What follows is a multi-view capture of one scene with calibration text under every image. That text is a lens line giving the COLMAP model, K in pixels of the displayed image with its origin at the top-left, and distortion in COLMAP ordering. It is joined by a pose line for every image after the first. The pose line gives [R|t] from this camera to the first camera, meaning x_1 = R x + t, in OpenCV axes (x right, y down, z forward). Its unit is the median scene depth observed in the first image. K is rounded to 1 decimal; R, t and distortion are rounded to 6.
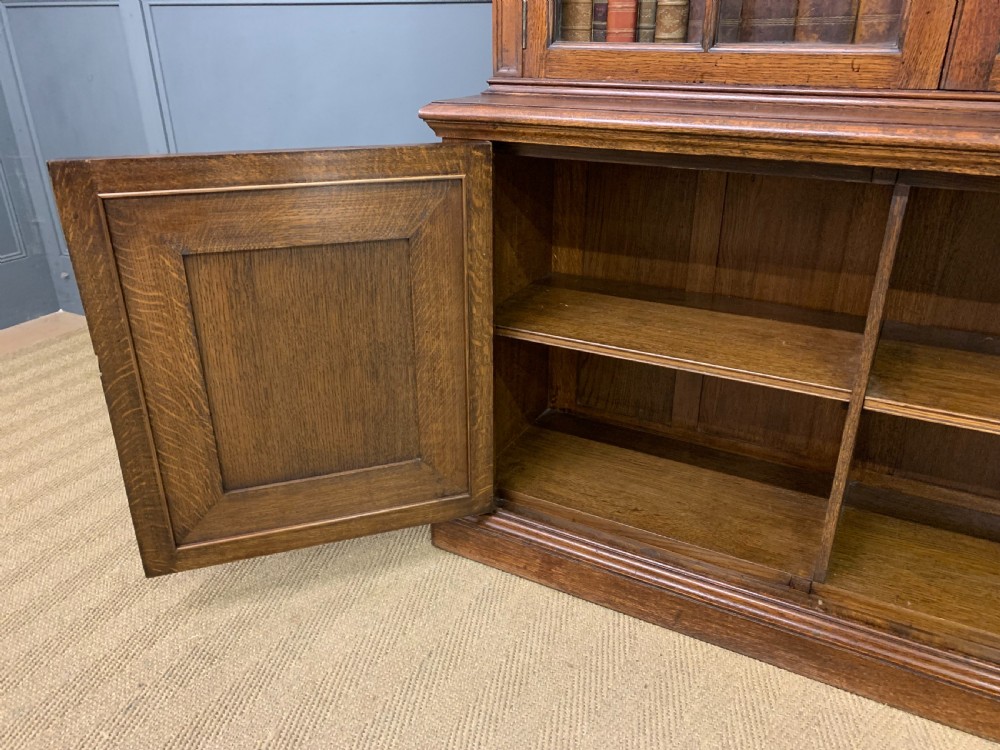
lens RADIAL K [[770.3, 0, 505.7], [0, 770.3, 379.9], [0, 0, 1]] dist [0.058181, -0.057982]
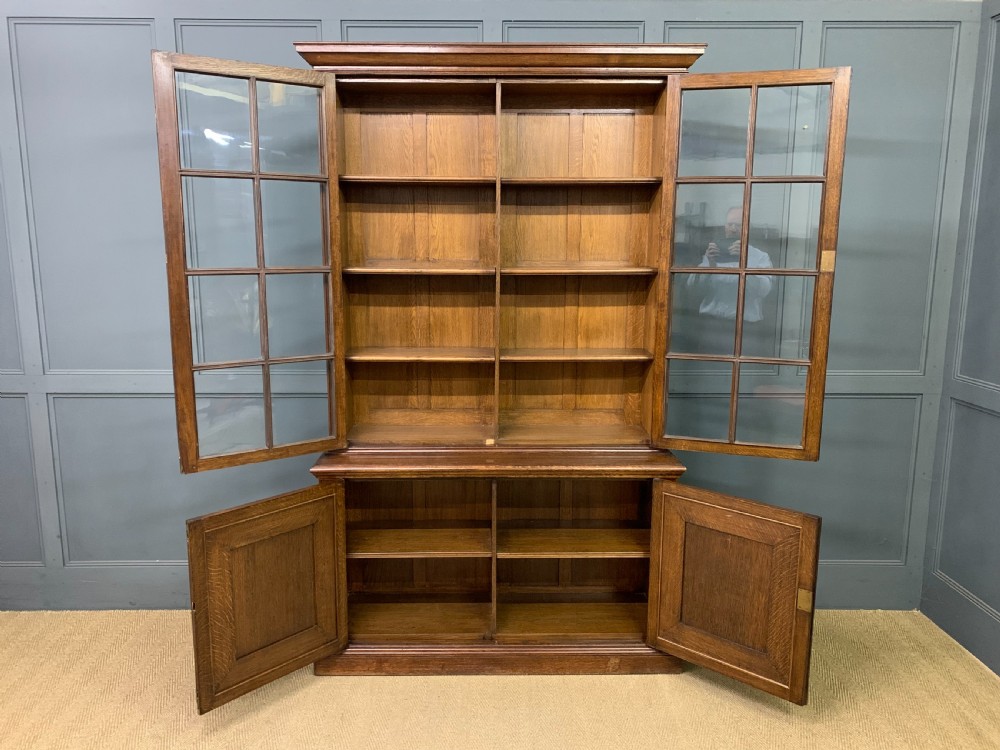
lens RADIAL K [[770.3, 0, 493.2], [0, 770.3, 366.6], [0, 0, 1]] dist [0.058181, -0.057982]
pose [[0.879517, -0.079968, 0.469100, -0.687498], [0.198847, 0.957351, -0.209619, -0.036523], [-0.432330, 0.277642, 0.857908, -1.345154]]
